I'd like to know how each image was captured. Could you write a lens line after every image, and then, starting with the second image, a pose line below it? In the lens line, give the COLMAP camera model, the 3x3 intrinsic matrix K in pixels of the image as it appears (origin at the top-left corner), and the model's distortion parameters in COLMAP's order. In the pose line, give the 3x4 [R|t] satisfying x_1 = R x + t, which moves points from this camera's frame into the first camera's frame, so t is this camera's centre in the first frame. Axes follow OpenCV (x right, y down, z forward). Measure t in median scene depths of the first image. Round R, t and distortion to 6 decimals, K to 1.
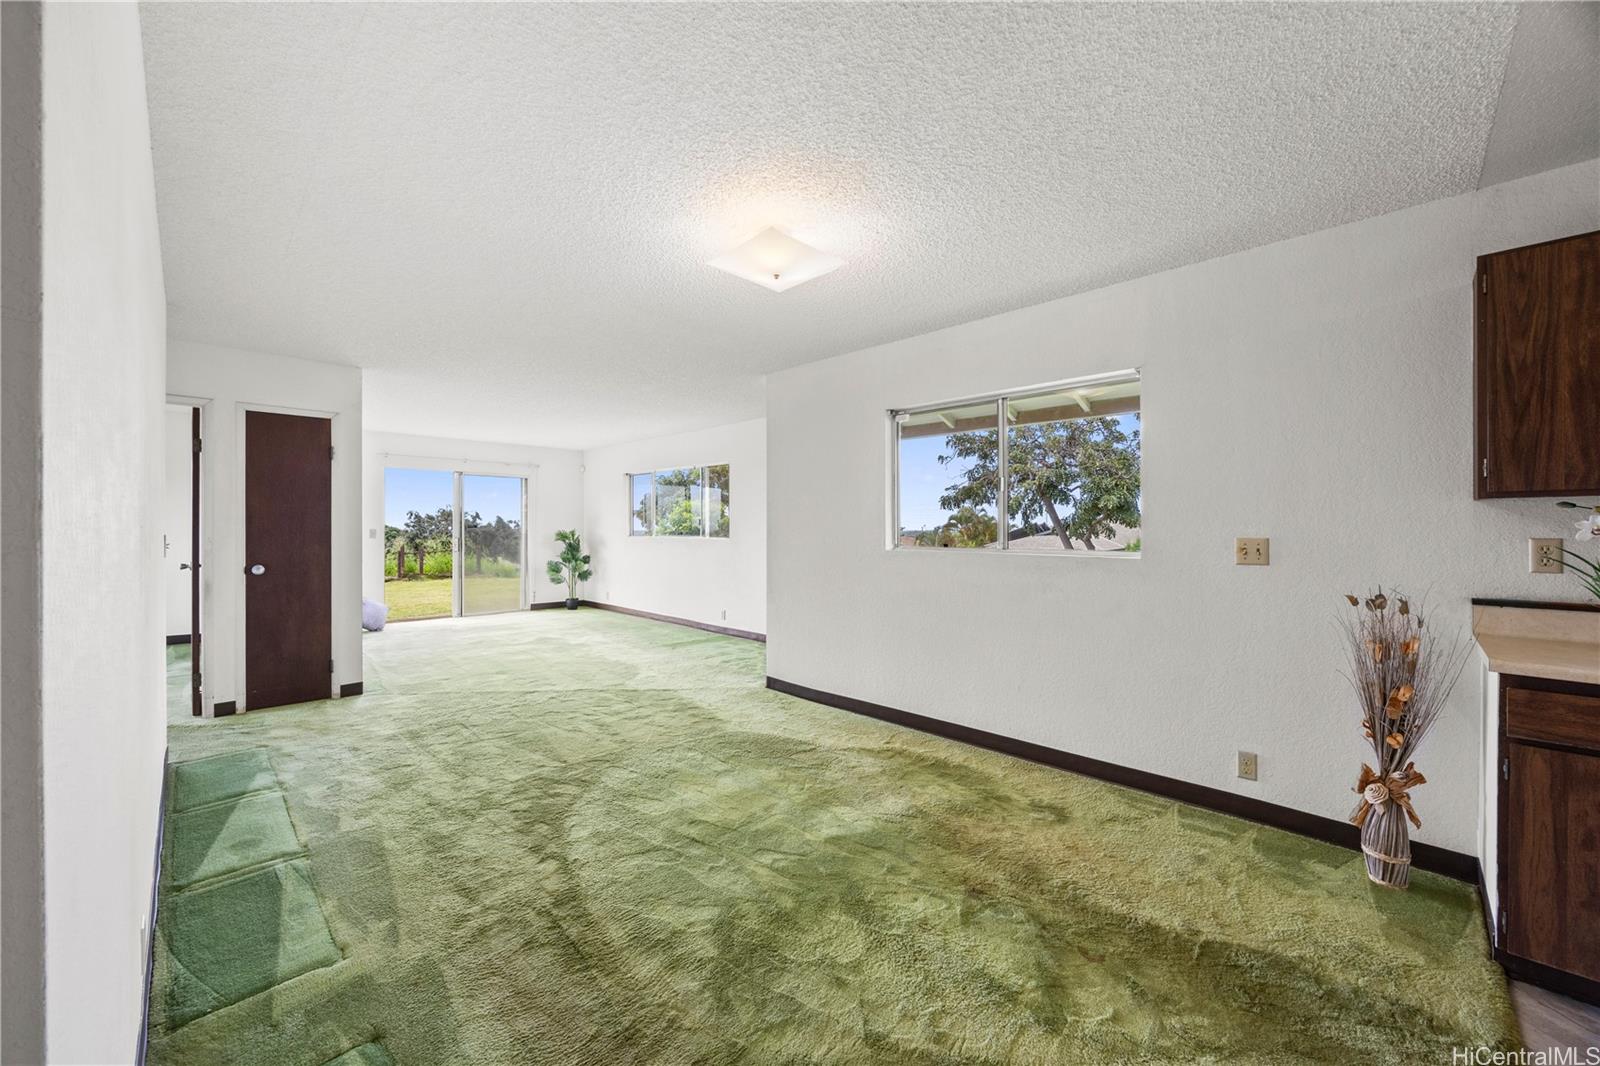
lens RADIAL K [[613.0, 0, 797.6], [0, 613.0, 527.6], [0, 0, 1]] dist [-0.003747, 0.000233]
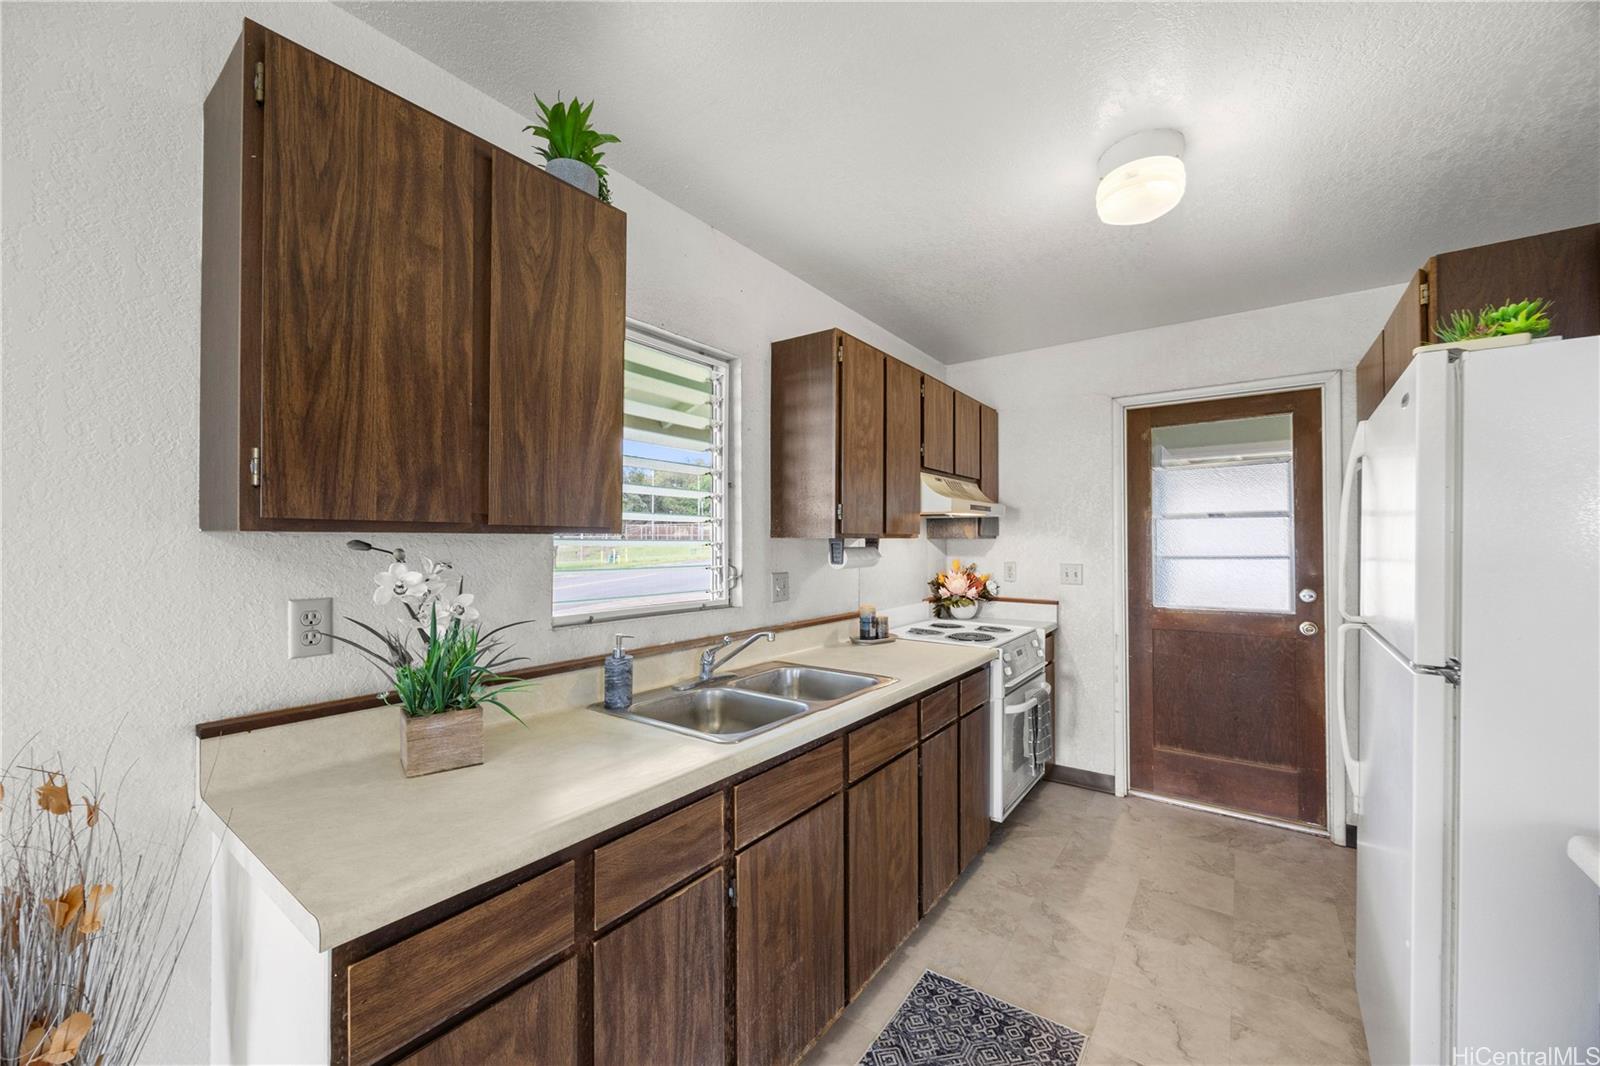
lens RADIAL K [[613.0, 0, 796.0], [0, 613.0, 539.1], [0, 0, 1]] dist [-0.003747, 0.000233]
pose [[-0.143794, 0.009607, 0.989561, 0.602751], [0.004818, 0.999948, -0.009008, -0.035815], [-0.989596, 0.003473, -0.143833, 0.659747]]
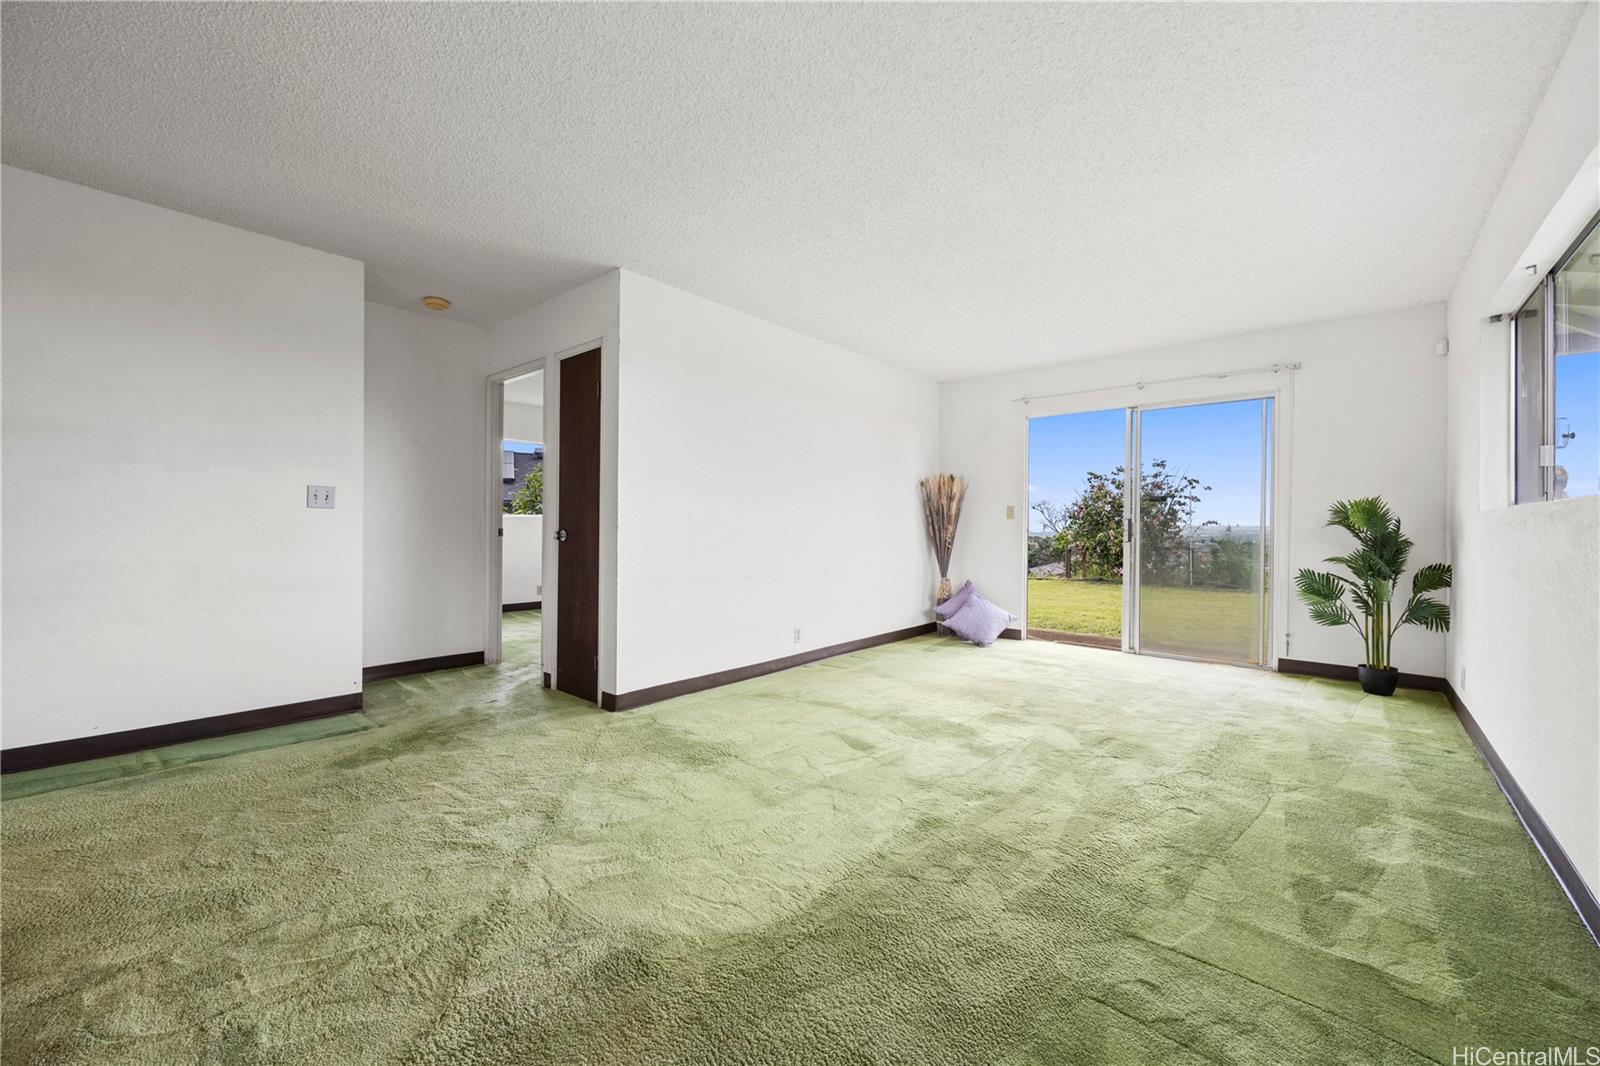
lens RADIAL K [[613.0, 0, 800.0], [0, 613.0, 529.0], [0, 0, 1]] dist [-0.003747, 0.000233]
pose [[0.067641, -0.001614, -0.997708, 0.097778], [-0.007312, 0.999971, -0.002113, 0.146160], [0.997683, 0.007438, 0.067627, 3.197430]]
